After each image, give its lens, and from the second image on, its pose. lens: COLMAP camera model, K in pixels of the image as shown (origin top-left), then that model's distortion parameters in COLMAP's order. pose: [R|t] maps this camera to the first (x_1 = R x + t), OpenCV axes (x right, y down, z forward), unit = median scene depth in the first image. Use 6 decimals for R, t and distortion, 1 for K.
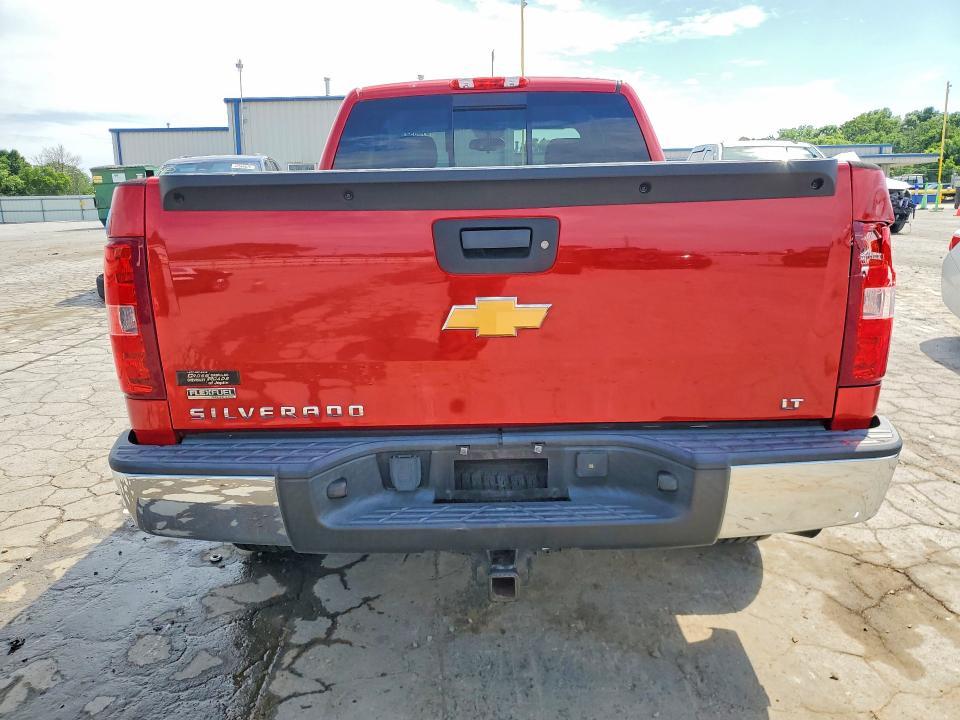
lens RADIAL K [[739.8, 0, 476.9], [0, 739.8, 360.5], [0, 0, 1]] dist [-0.009306, 0.035777]
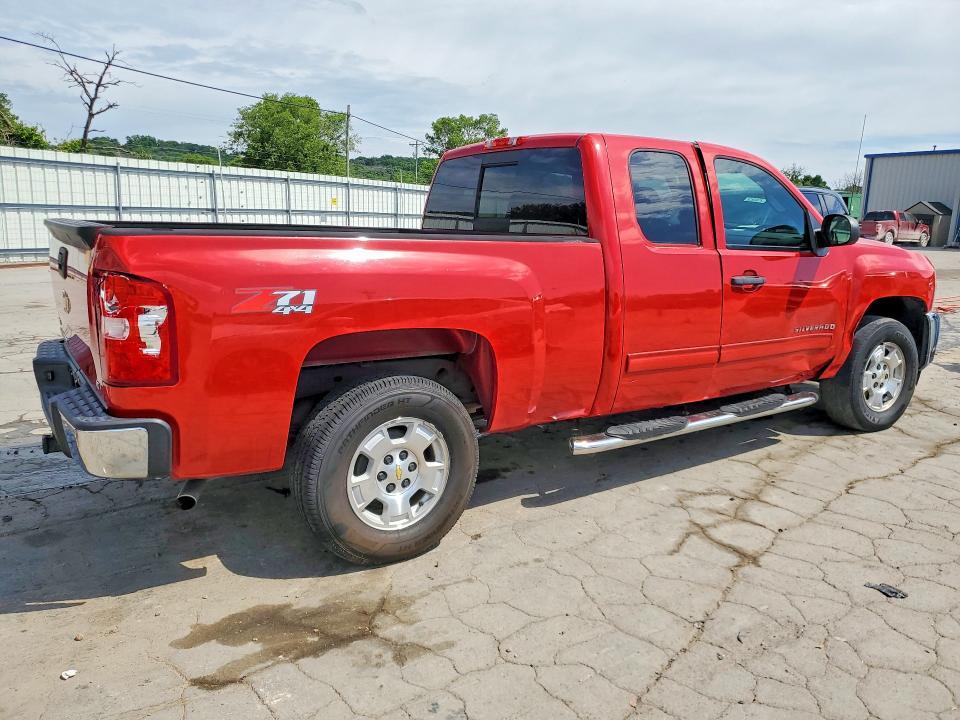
lens RADIAL K [[739.8, 0, 476.9], [0, 739.8, 360.5], [0, 0, 1]] dist [-0.009306, 0.035777]
pose [[0.565128, 0.192213, -0.802299, 1.488129], [-0.216070, 0.973019, 0.080918, -0.200099], [0.796206, 0.127624, 0.591412, 0.521096]]
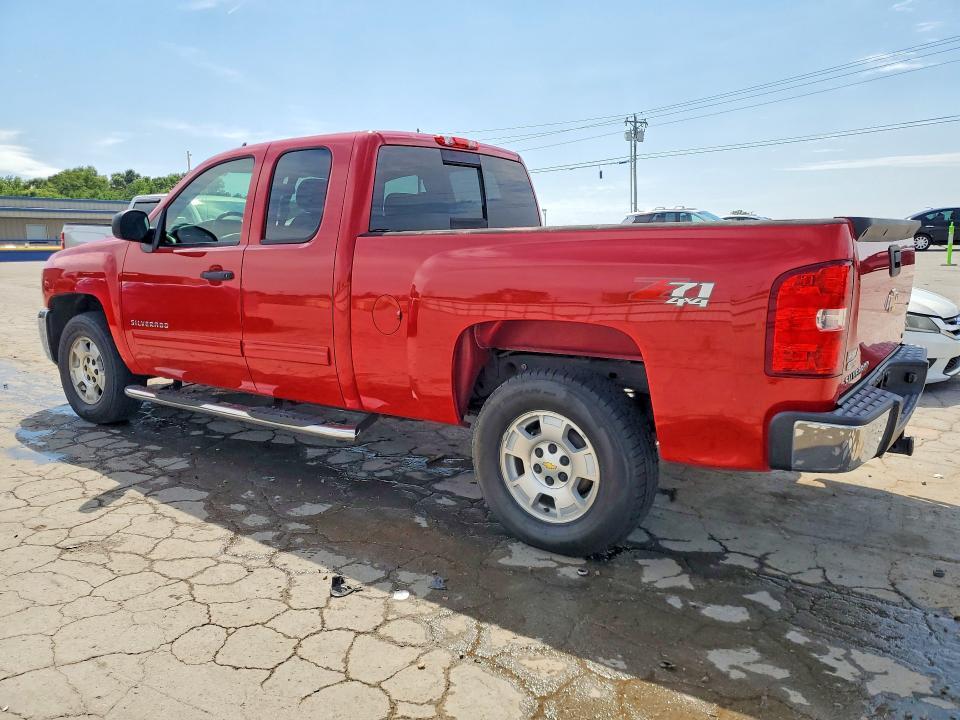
lens RADIAL K [[739.8, 0, 476.9], [0, 739.8, 360.5], [0, 0, 1]] dist [-0.009306, 0.035777]
pose [[0.577408, -0.115163, 0.808293, -1.448749], [0.172276, 0.984898, 0.017260, -0.085707], [-0.798074, 0.129283, 0.588527, 0.528818]]
